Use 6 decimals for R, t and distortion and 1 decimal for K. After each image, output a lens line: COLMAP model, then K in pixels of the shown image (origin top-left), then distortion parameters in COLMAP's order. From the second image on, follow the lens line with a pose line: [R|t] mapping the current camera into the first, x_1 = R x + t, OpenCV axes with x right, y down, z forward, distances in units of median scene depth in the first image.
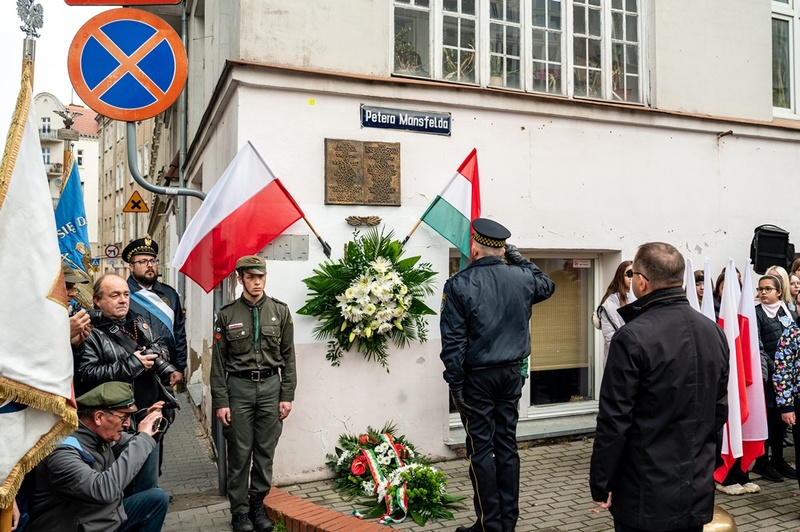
lens RADIAL K [[681.6, 0, 415.2], [0, 681.6, 246.8], [0, 0, 1]] dist [-0.004377, -0.003296]
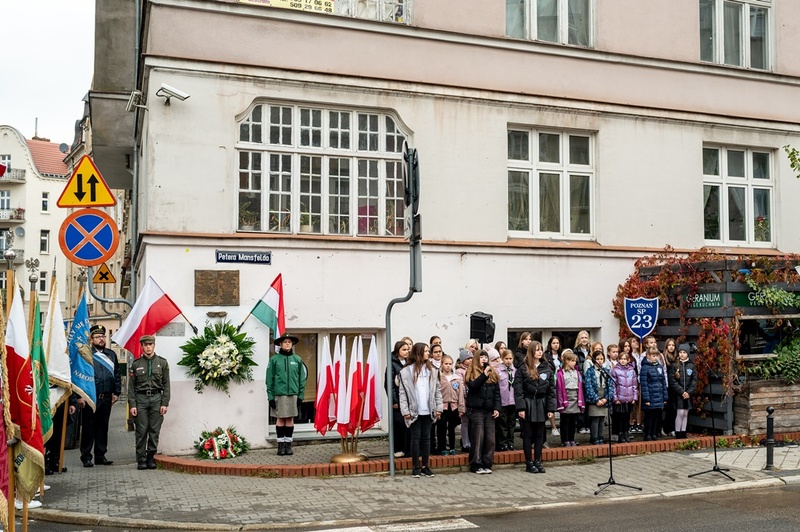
lens RADIAL K [[915.0, 0, 442.4], [0, 915.0, 283.0], [0, 0, 1]] dist [0.021358, 0.000000]
pose [[0.998973, -0.003781, -0.045141, 0.644176], [0.002939, 0.999821, -0.018709, -0.074572], [0.045204, 0.018557, 0.998805, -1.436716]]
